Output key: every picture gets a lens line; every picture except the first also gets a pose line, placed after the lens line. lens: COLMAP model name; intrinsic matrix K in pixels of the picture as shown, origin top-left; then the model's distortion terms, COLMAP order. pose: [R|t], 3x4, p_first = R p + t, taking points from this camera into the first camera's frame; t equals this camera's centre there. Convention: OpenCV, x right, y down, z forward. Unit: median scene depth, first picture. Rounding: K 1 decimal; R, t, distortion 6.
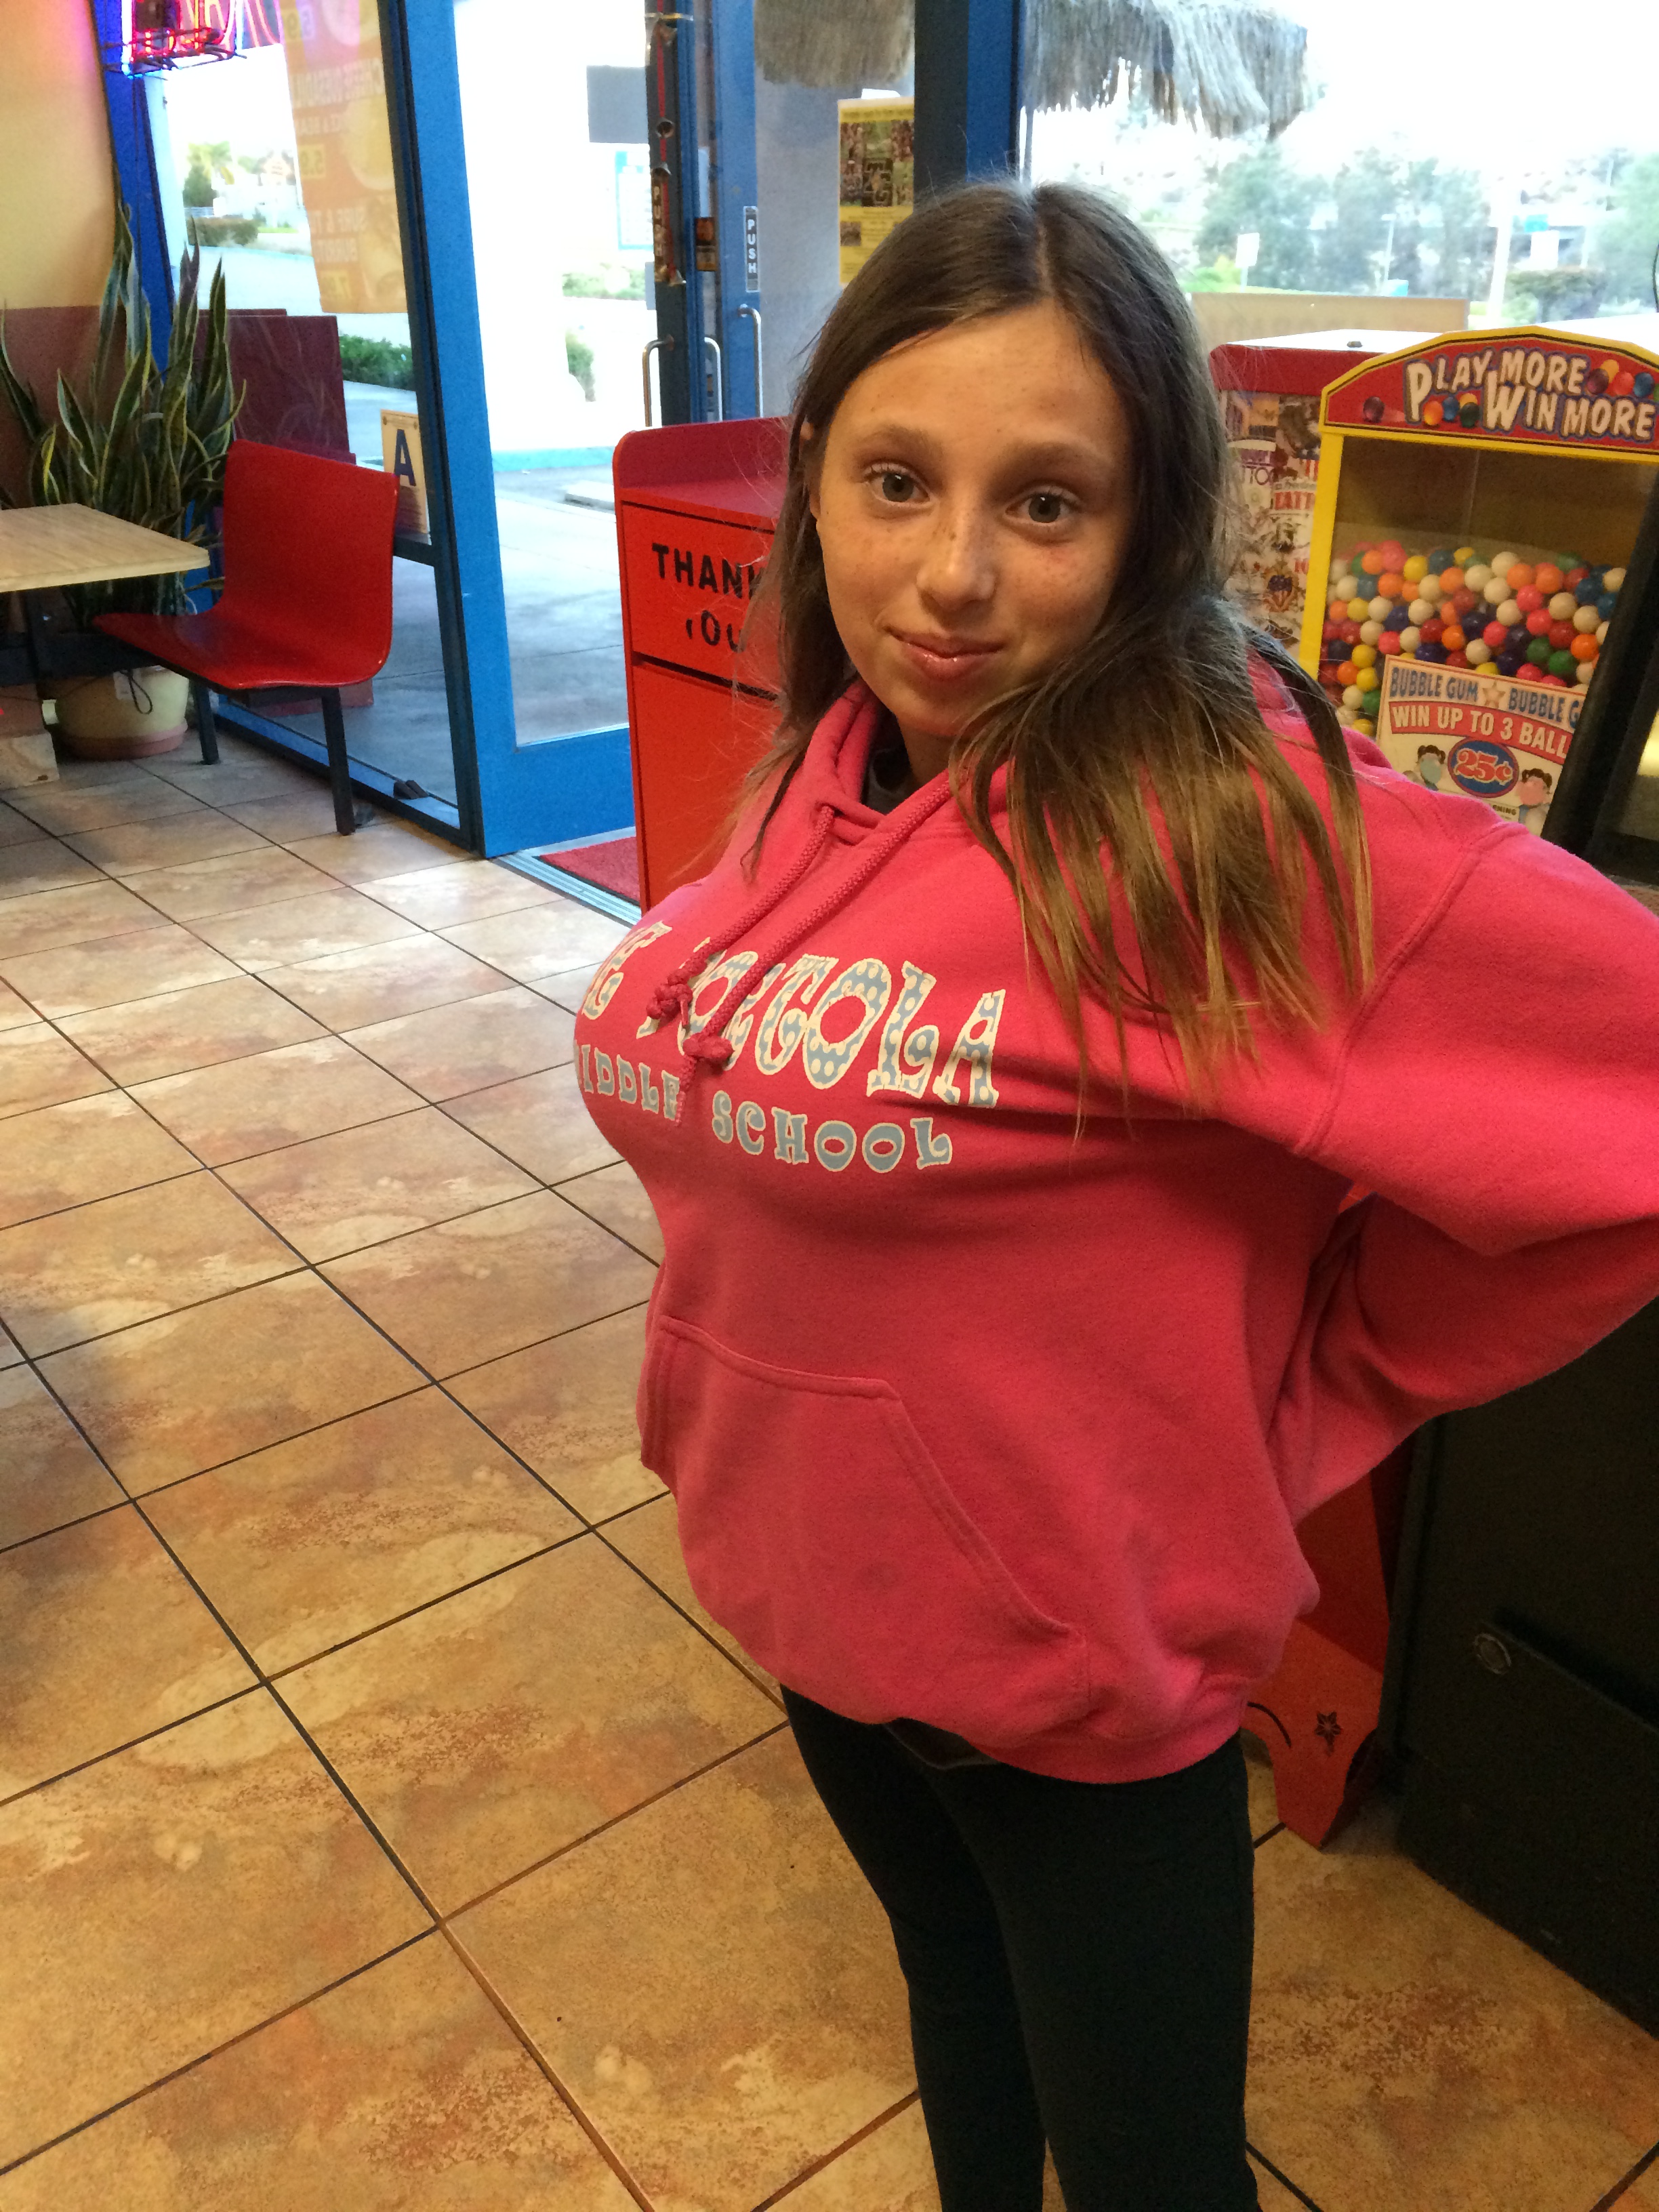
lens RADIAL K [[1893.1, 0, 819.8], [0, 1893.1, 1120.2], [0, 0, 1]] dist [0.092993, -0.125074]
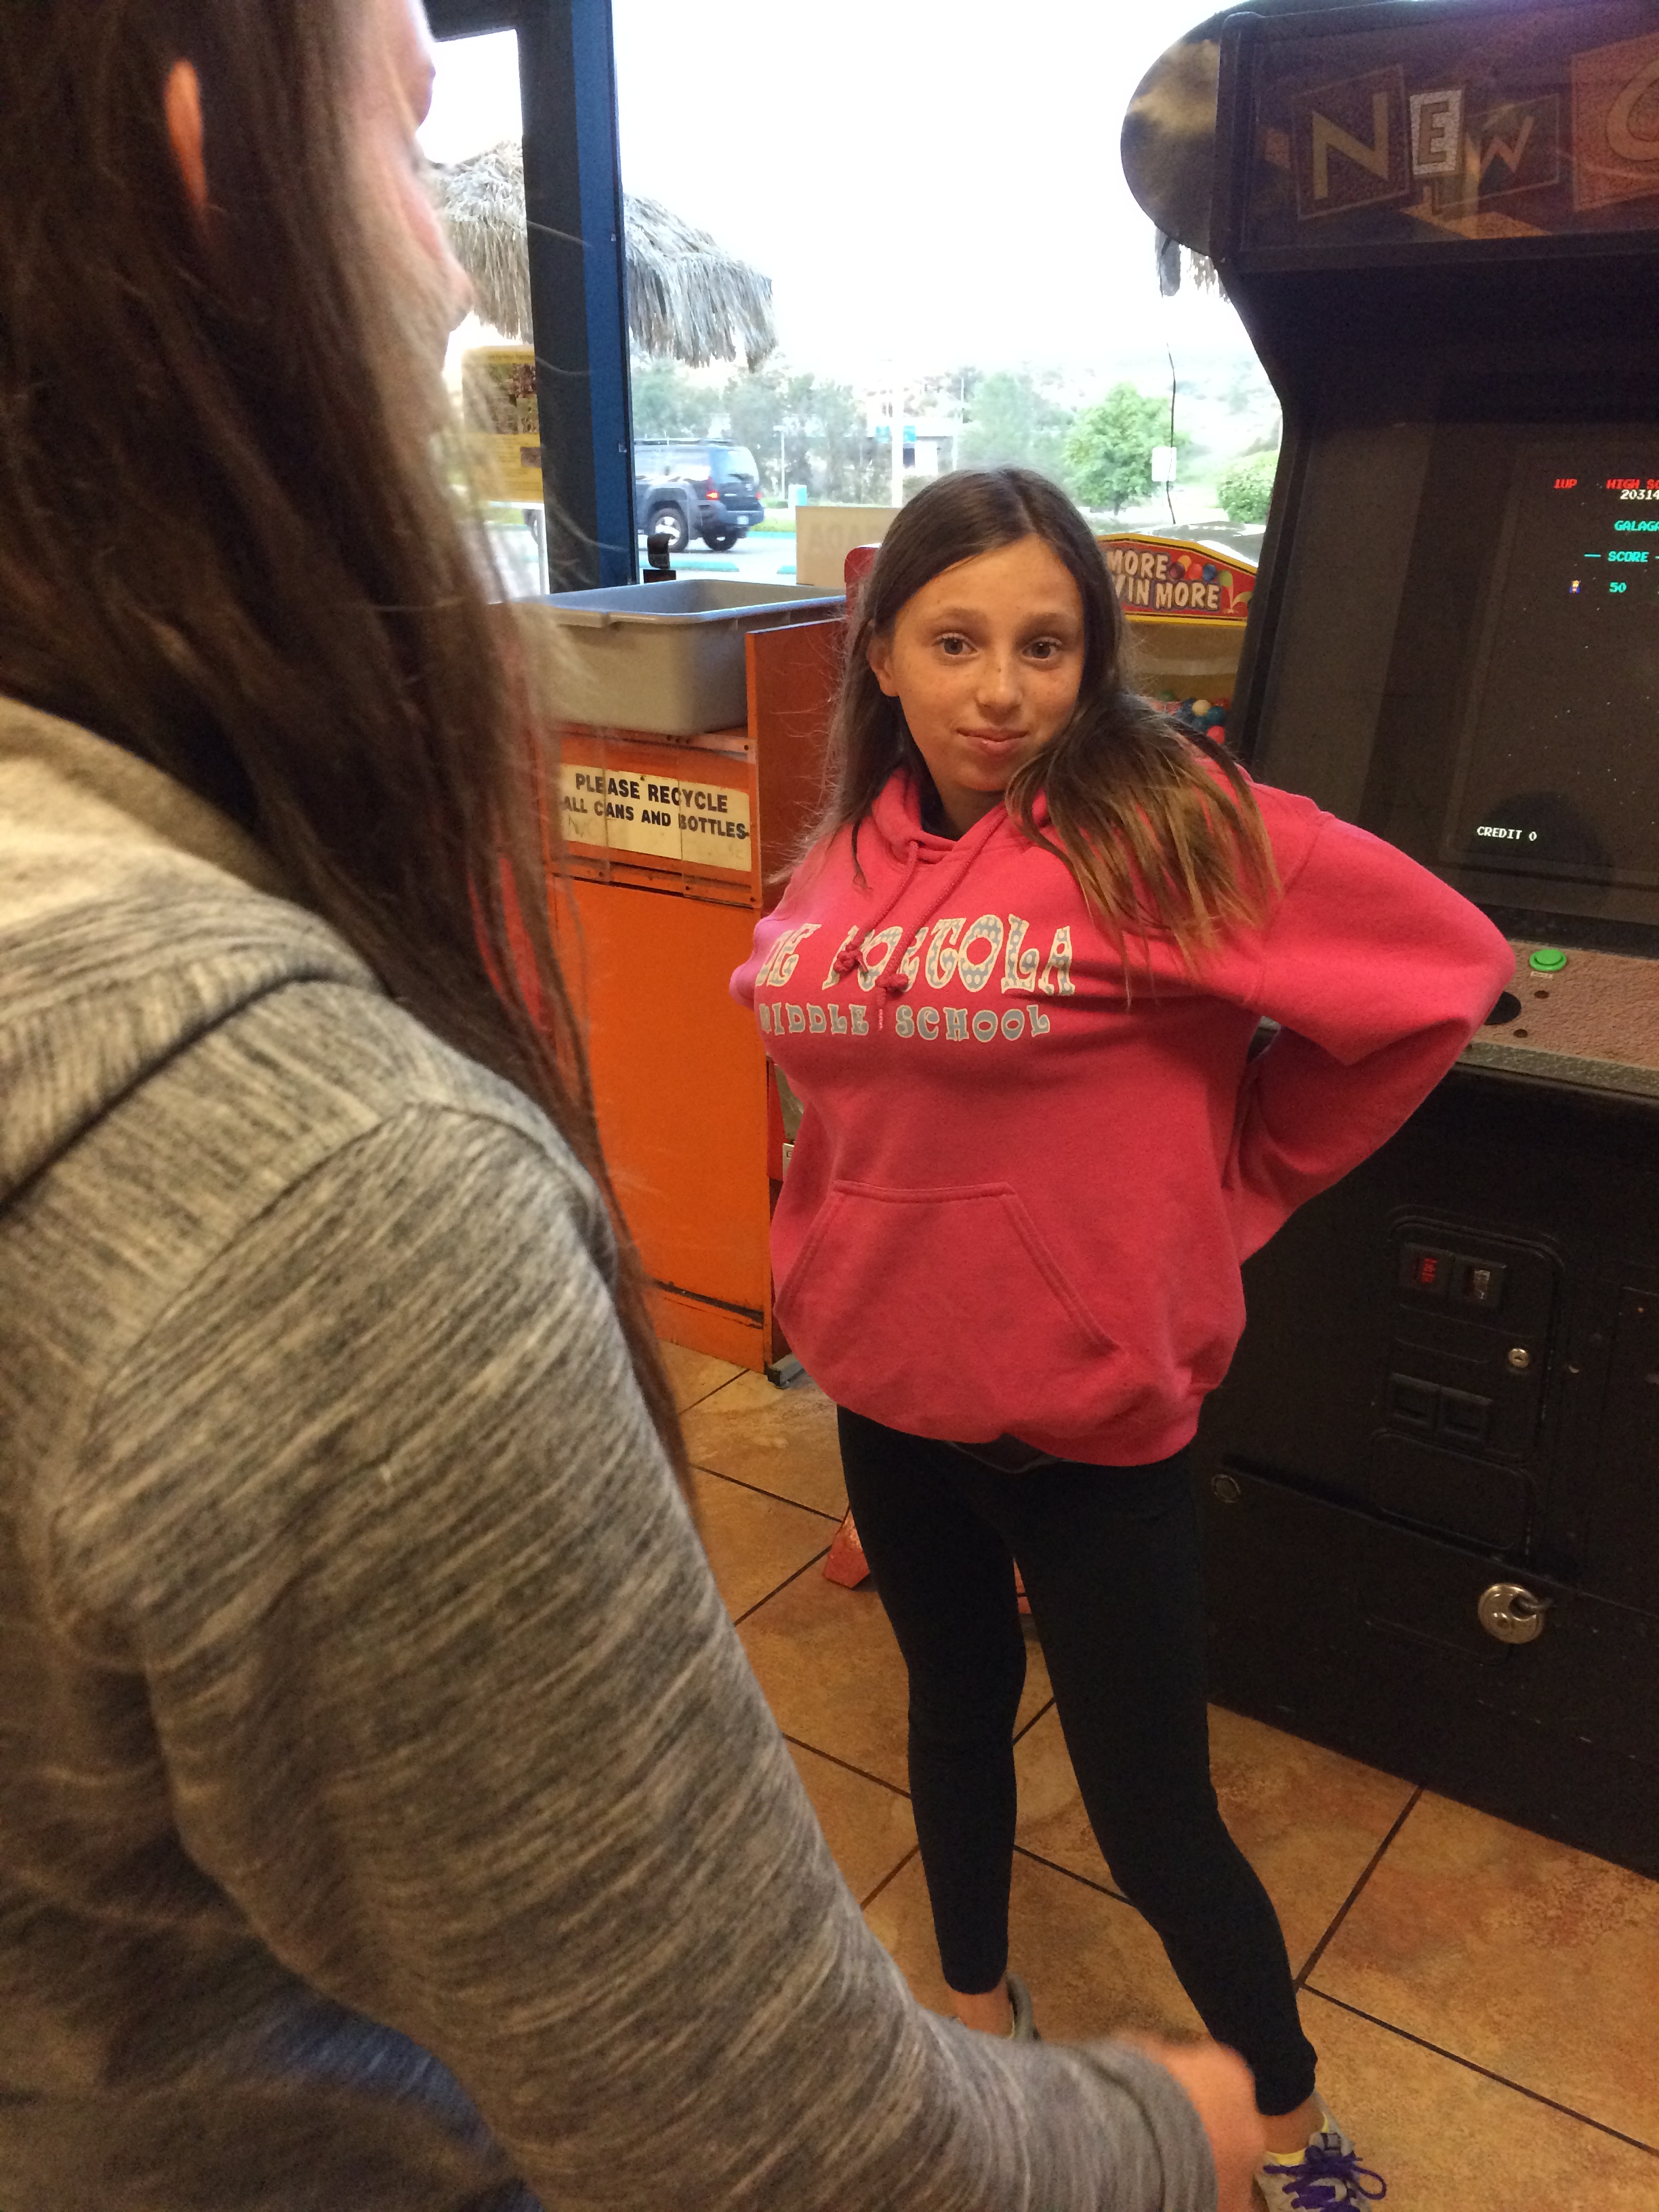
lens RADIAL K [[1896.6, 0, 821.1], [0, 1896.6, 1117.8], [0, 0, 1]] dist [0.122053, -0.165613]
pose [[0.957782, -0.095691, 0.271102, -0.353238], [0.120315, 0.989847, -0.075678, 0.121185], [-0.261107, 0.105101, 0.959571, -0.327739]]
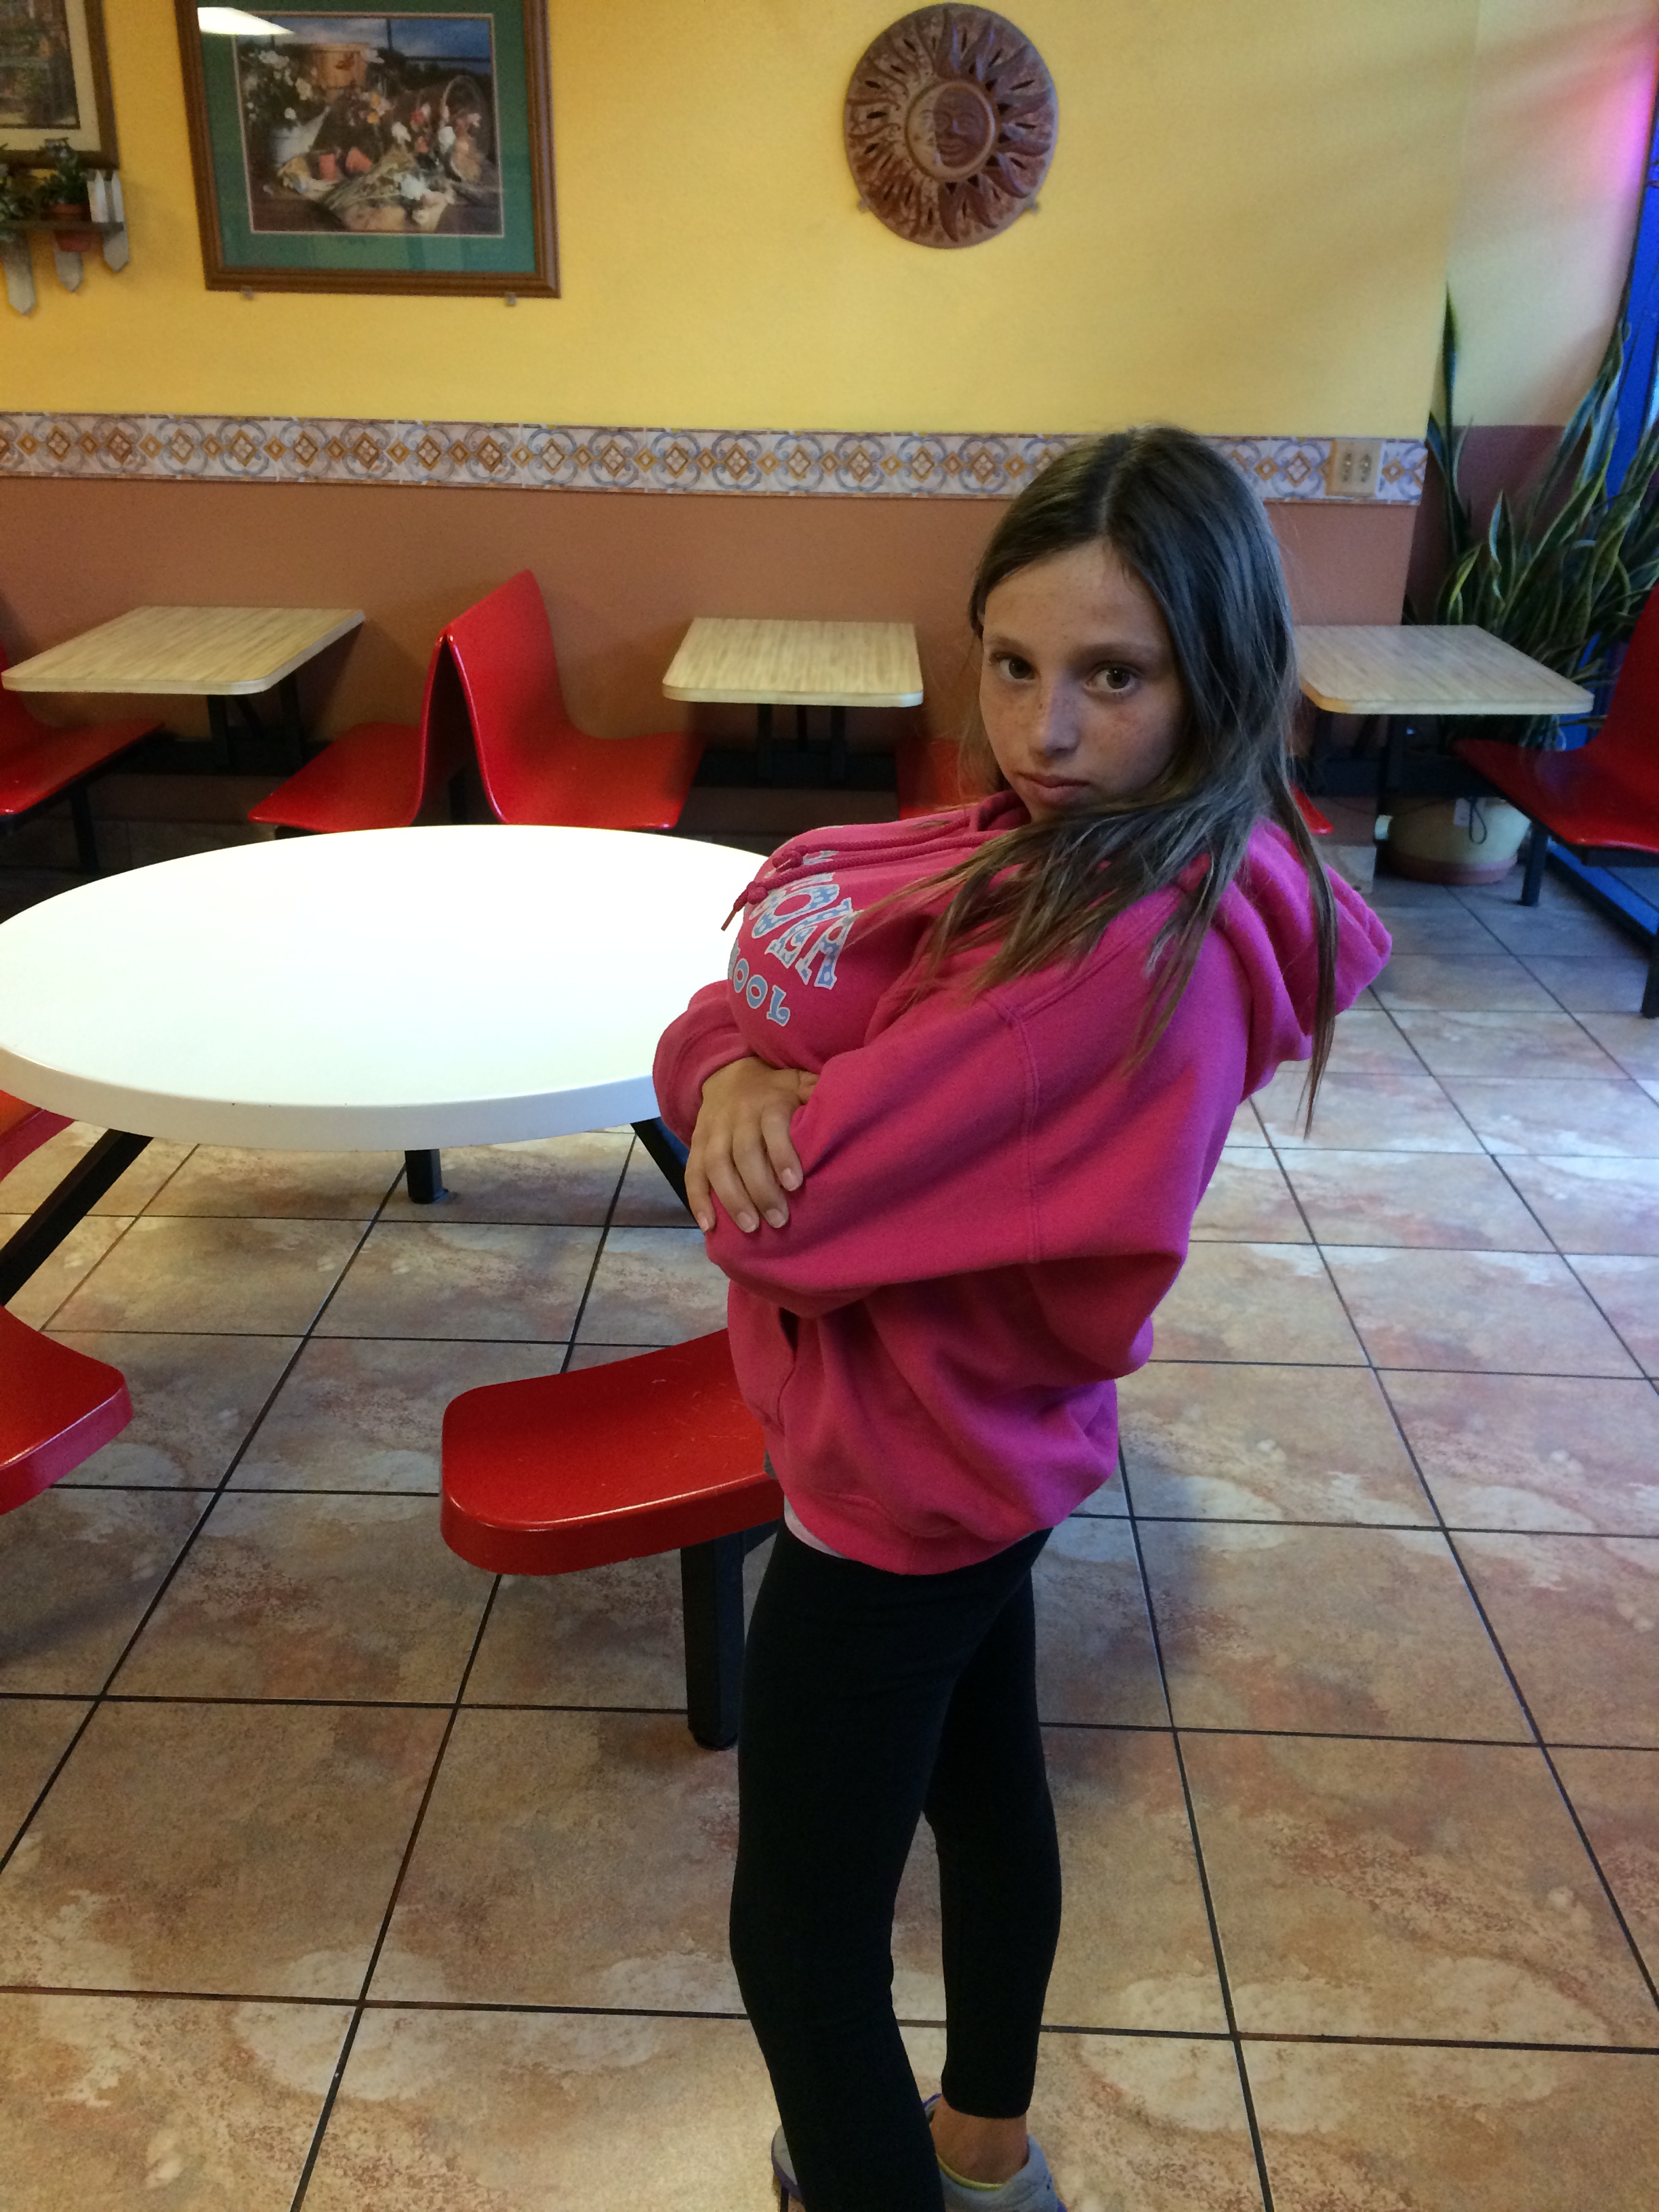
lens RADIAL K [[1893.1, 0, 819.8], [0, 1893.1, 1120.2], [0, 0, 1]] dist [0.092993, -0.125074]
pose [[0.772342, 0.262583, -0.578392, -0.022376], [-0.286621, 0.956655, 0.051576, -0.051976], [0.566865, 0.125945, 0.814127, 0.074502]]
